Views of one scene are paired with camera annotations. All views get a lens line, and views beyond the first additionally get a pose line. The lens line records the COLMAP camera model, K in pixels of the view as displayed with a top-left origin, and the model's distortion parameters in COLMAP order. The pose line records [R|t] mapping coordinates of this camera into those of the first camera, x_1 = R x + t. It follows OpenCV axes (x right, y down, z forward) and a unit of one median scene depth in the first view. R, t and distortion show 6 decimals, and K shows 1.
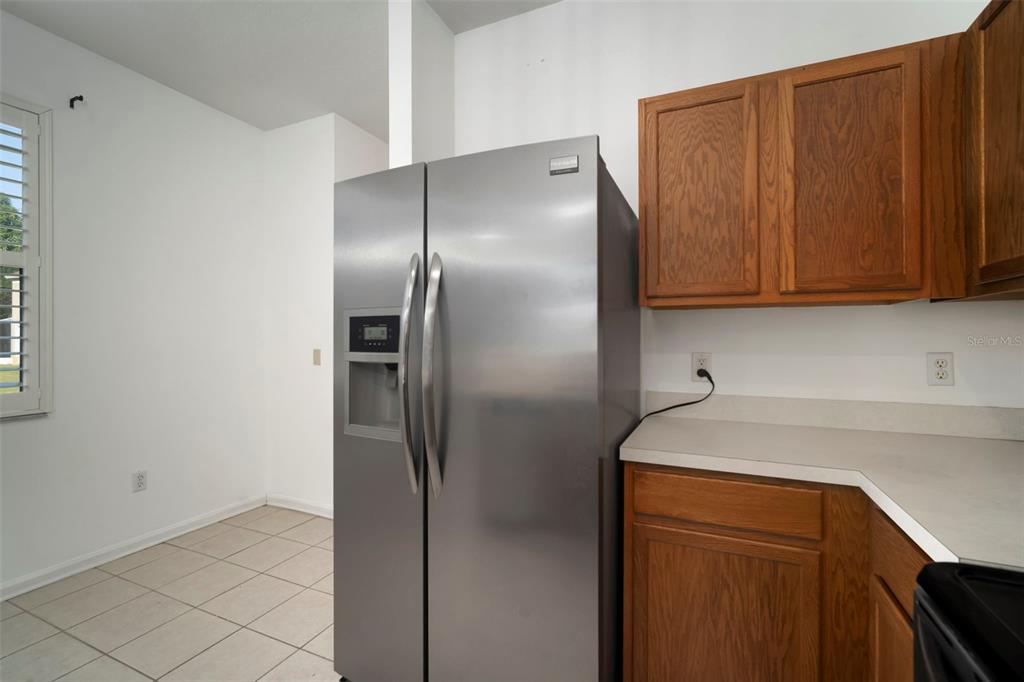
lens RADIAL K [[449.2, 0, 512.7], [0, 449.2, 339.9], [0, 0, 1]] dist [-0.004748, 0.000030]
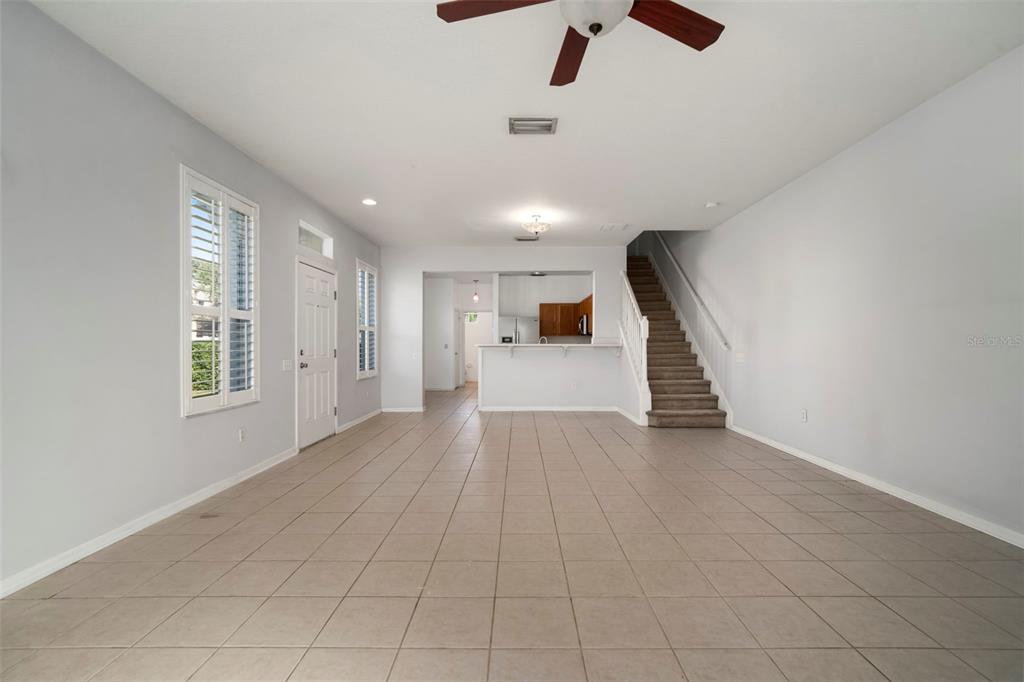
lens RADIAL K [[449.2, 0, 513.0], [0, 449.2, 343.3], [0, 0, 1]] dist [-0.004748, 0.000030]
pose [[0.918871, -0.005812, 0.394514, -2.944112], [0.006020, 0.999982, 0.000709, 0.036876], [-0.394511, 0.001723, 0.918889, -5.375153]]
